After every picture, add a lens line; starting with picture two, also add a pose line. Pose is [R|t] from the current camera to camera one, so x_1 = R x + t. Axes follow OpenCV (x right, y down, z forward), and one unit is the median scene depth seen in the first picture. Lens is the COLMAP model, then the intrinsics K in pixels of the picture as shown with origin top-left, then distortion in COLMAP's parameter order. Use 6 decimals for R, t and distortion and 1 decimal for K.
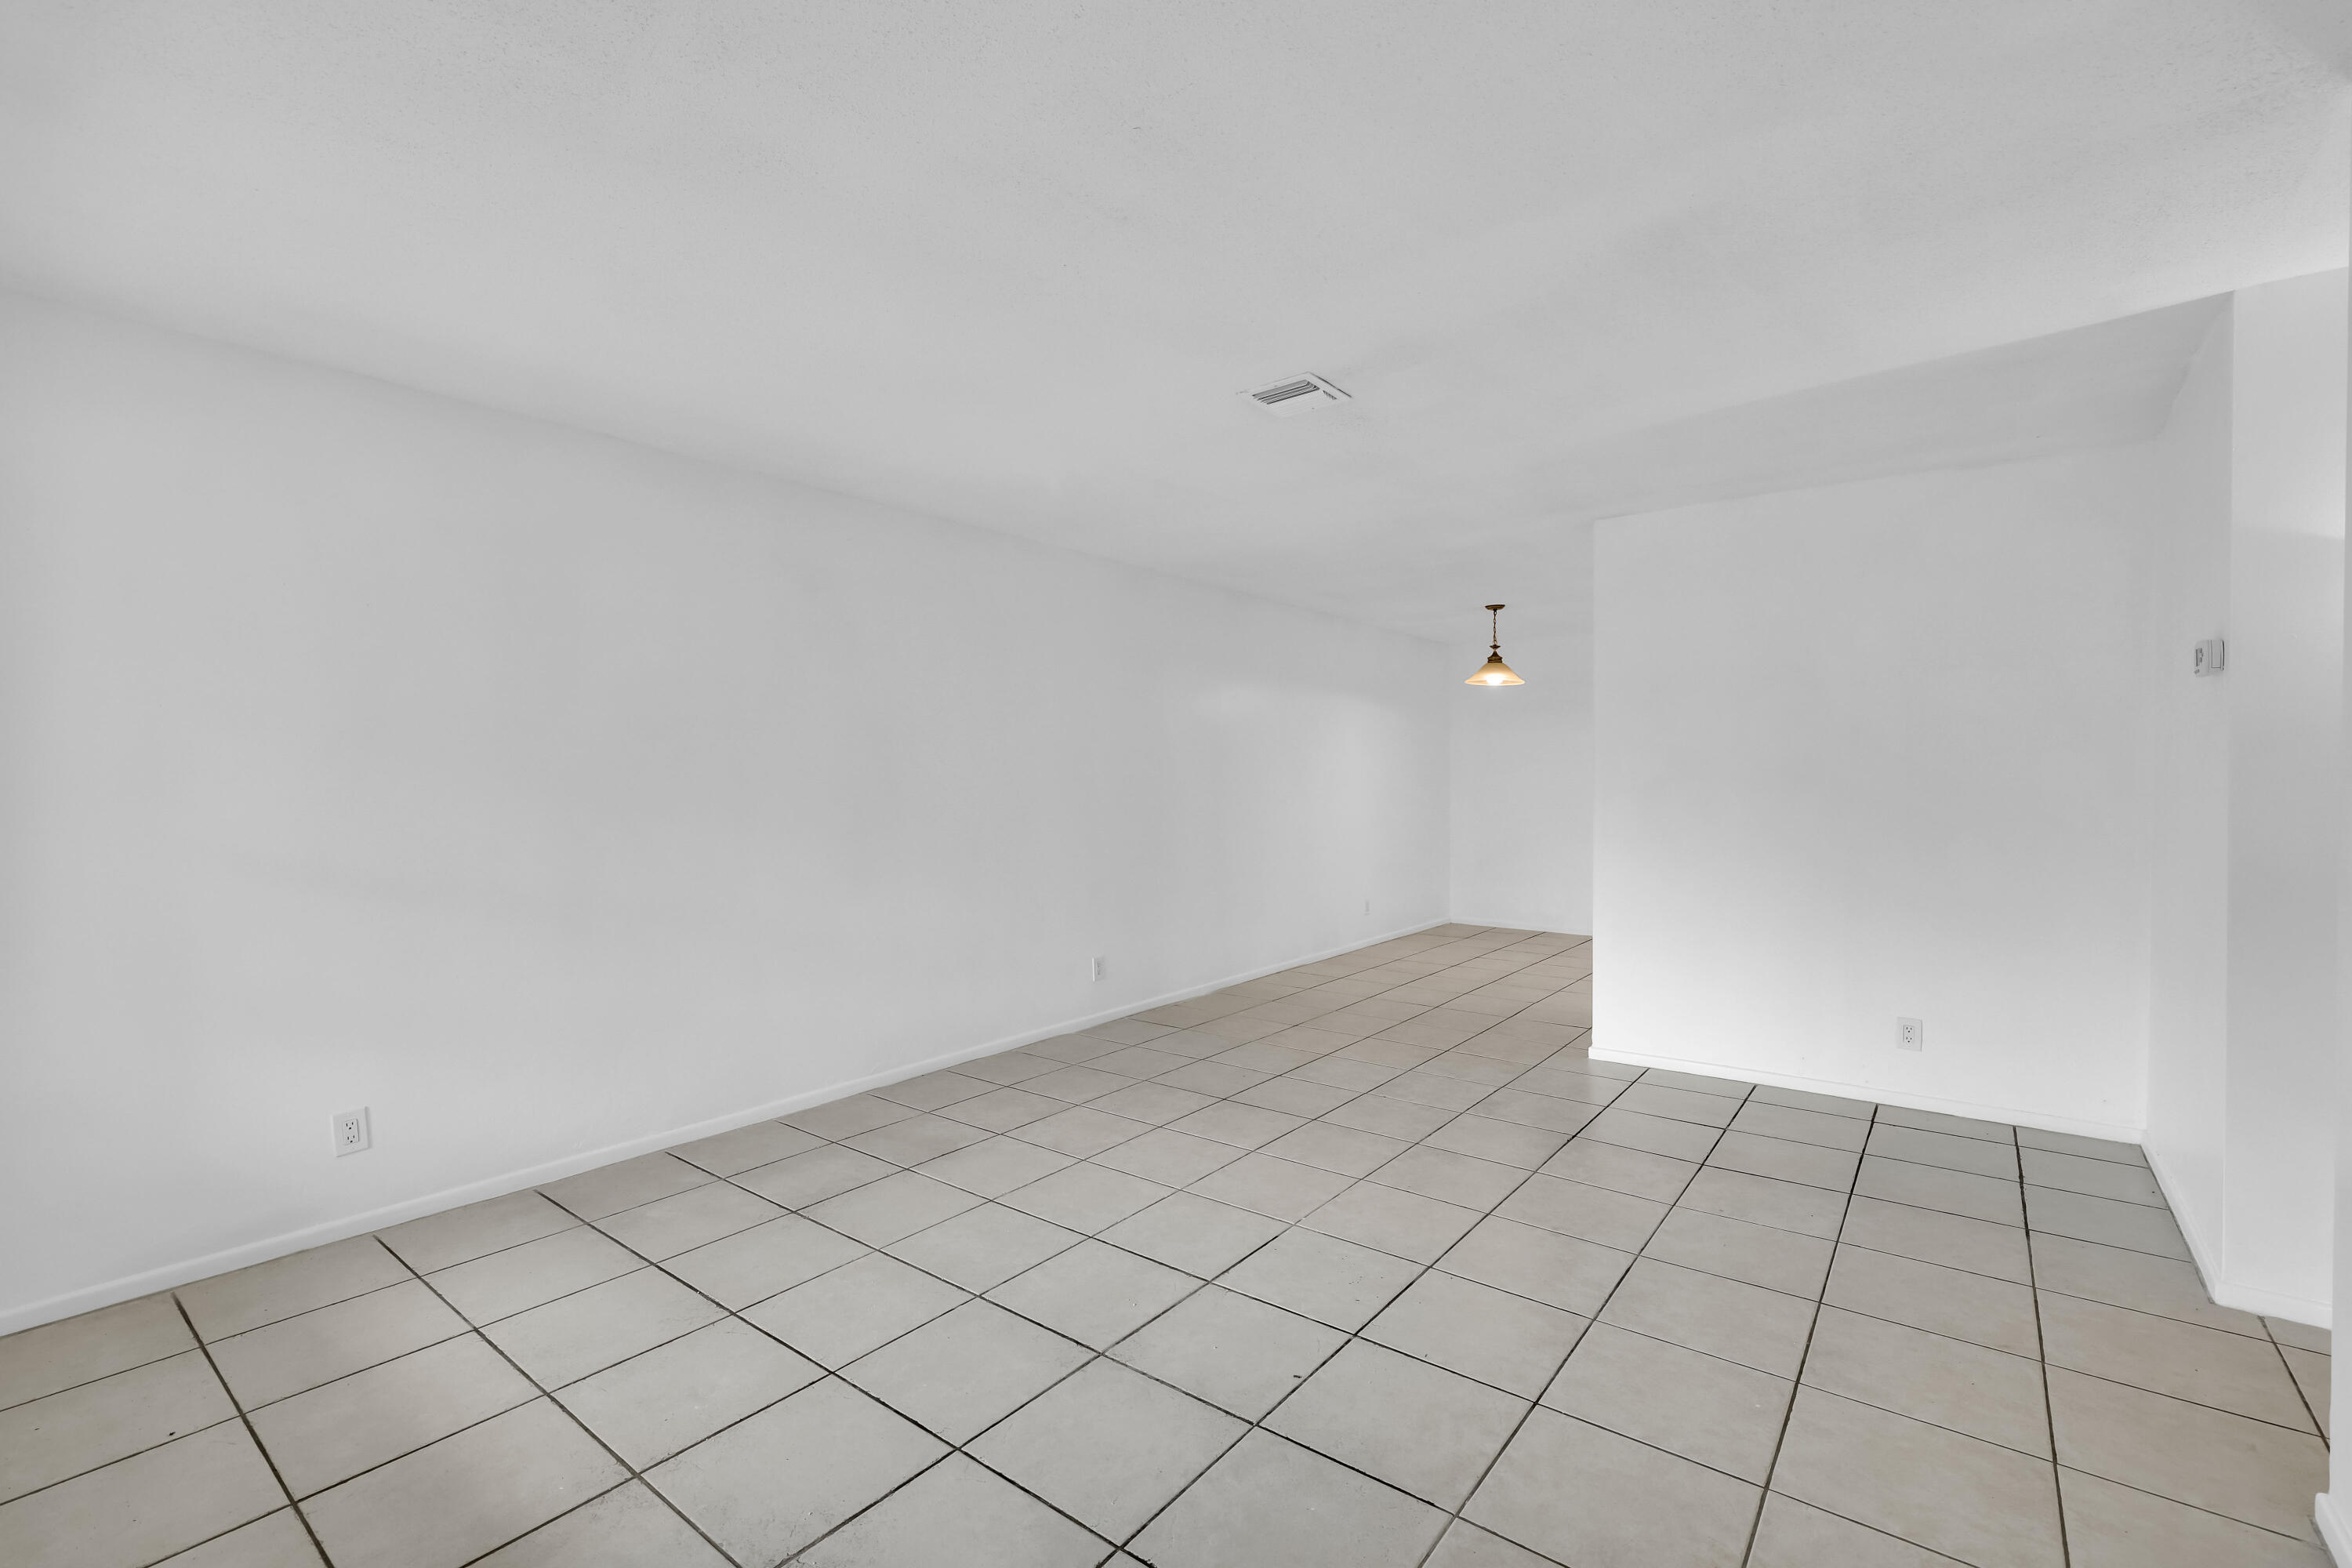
lens RADIAL K [[1029.2, 0, 1170.2], [0, 1029.2, 780.5], [0, 0, 1]] dist [0.004242, 0.000462]
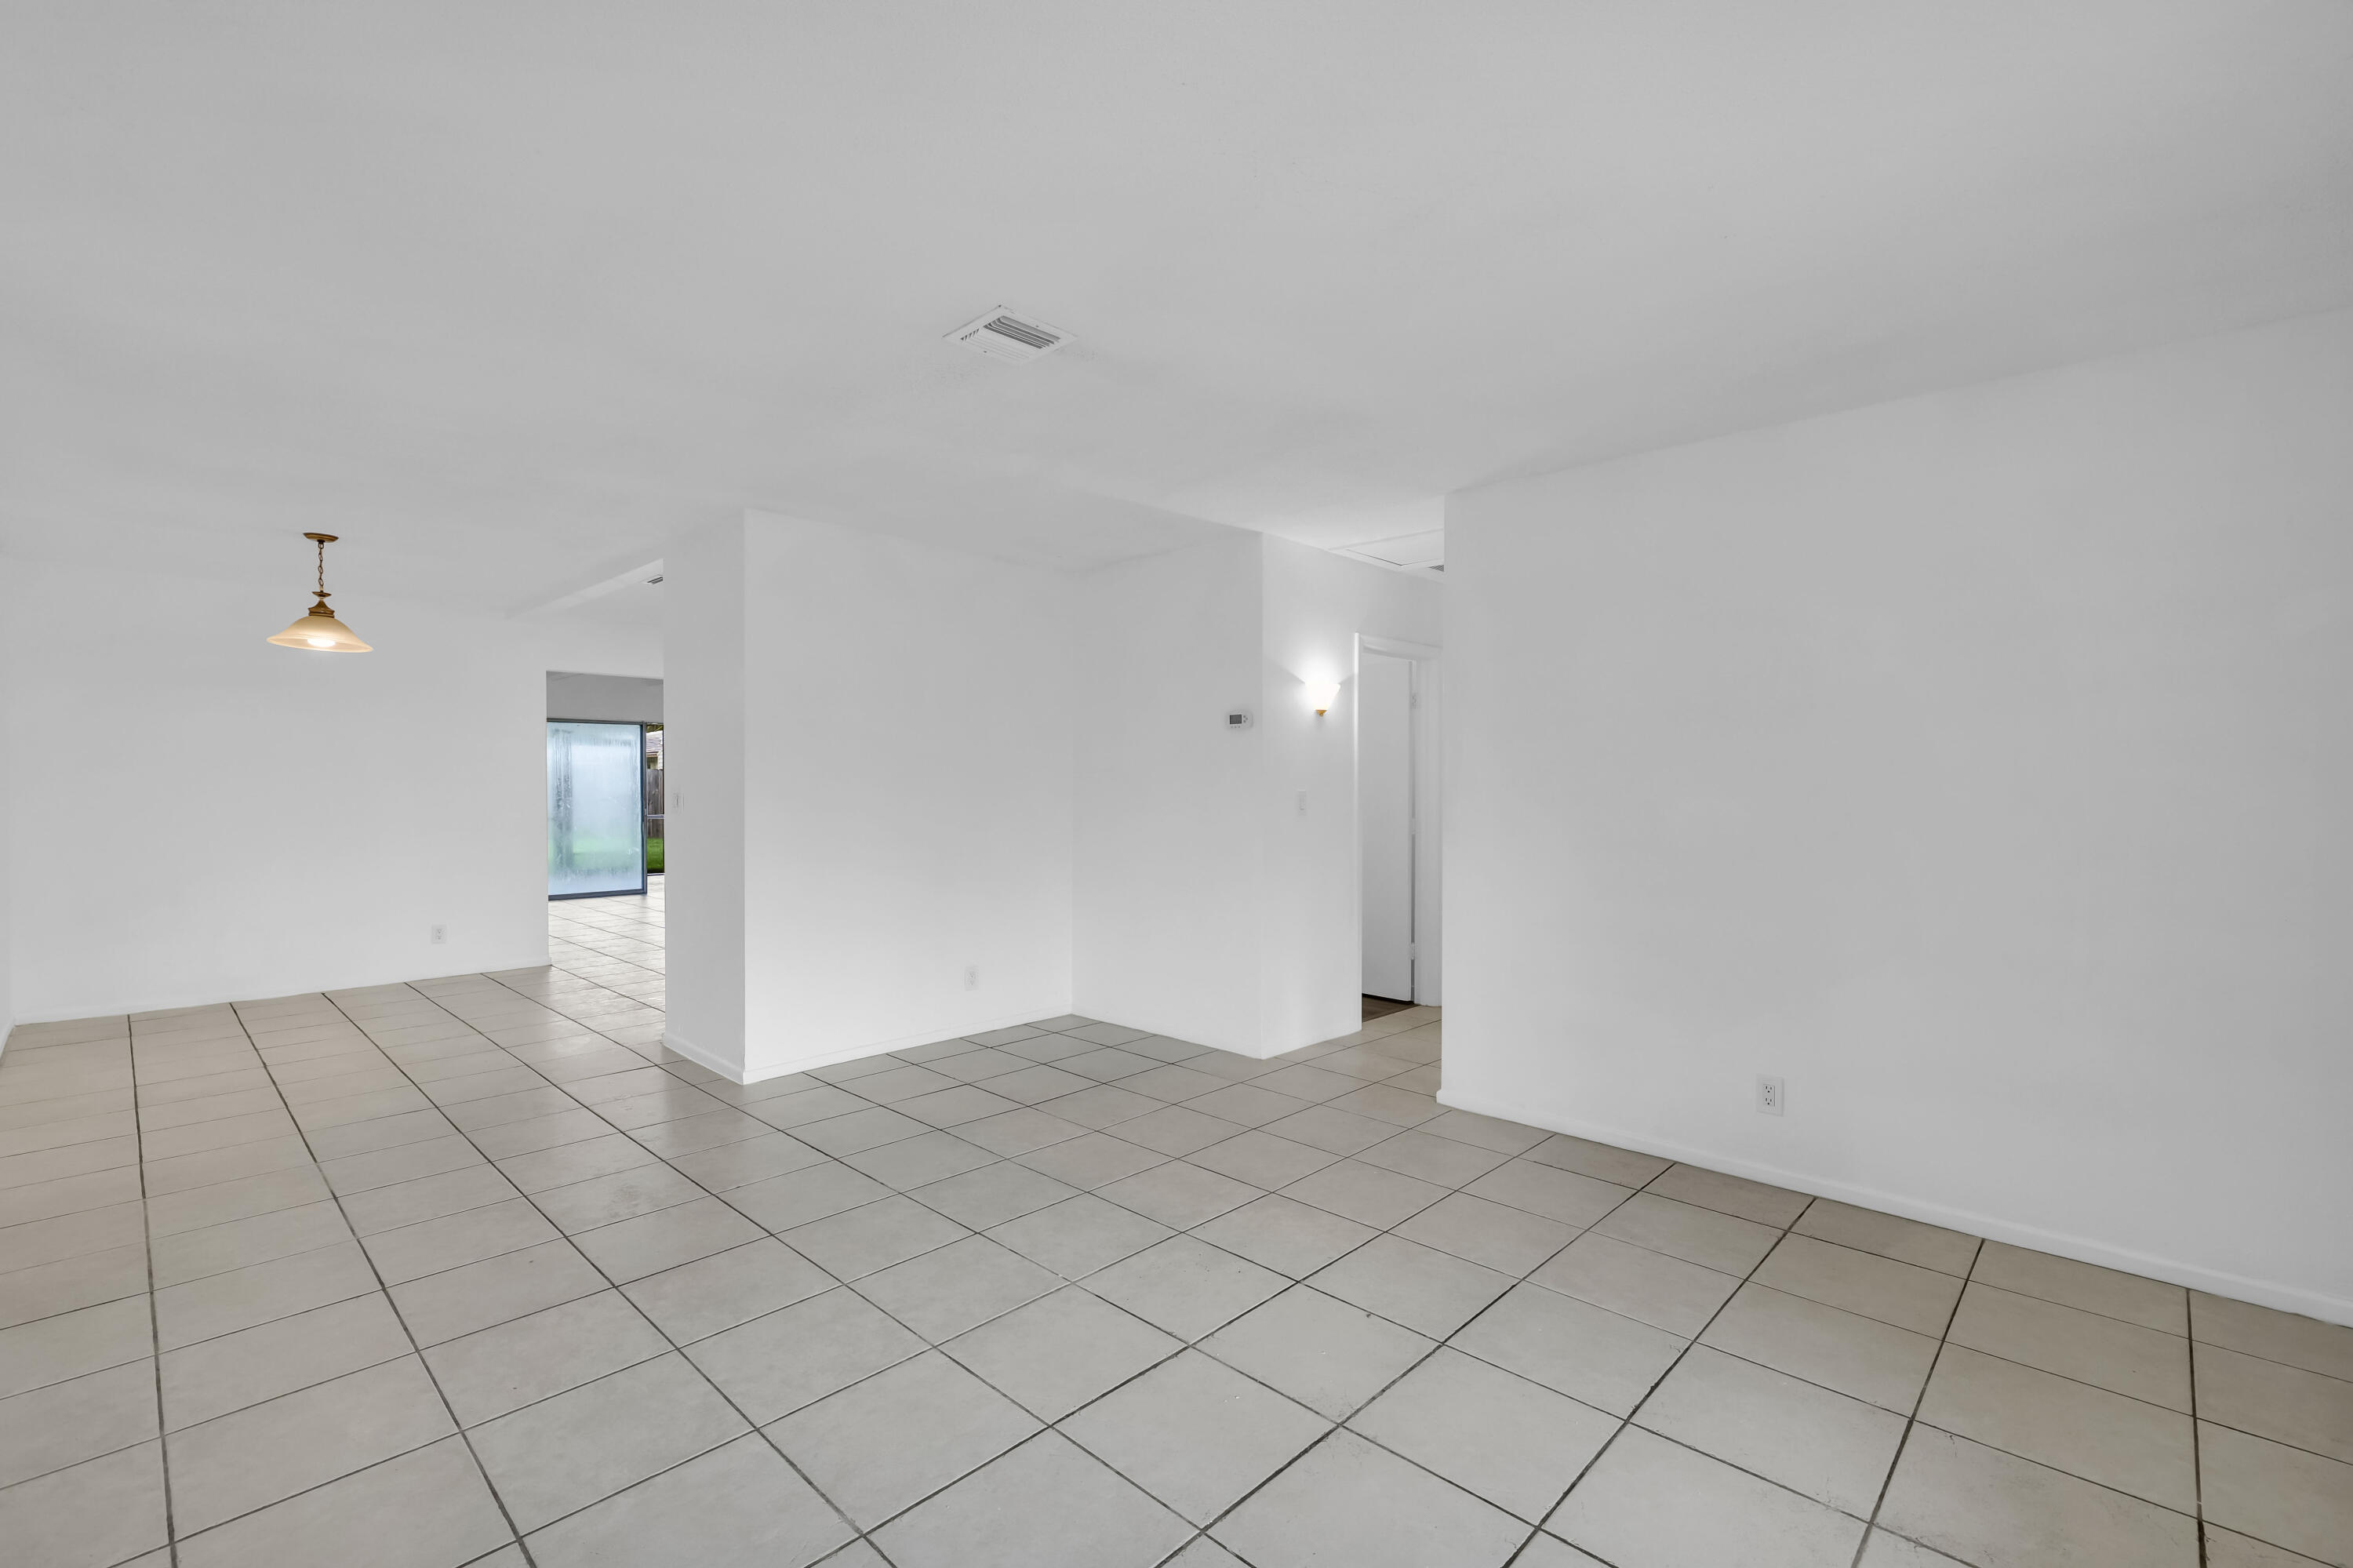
lens RADIAL K [[1029.7, 0, 1170.7], [0, 1029.7, 787.8], [0, 0, 1]] dist [0.004242, 0.000462]
pose [[0.092935, -0.000610, 0.995672, -0.573600], [-0.000793, 0.999999, 0.000687, 0.000763], [-0.995672, -0.000853, 0.092934, 0.626407]]
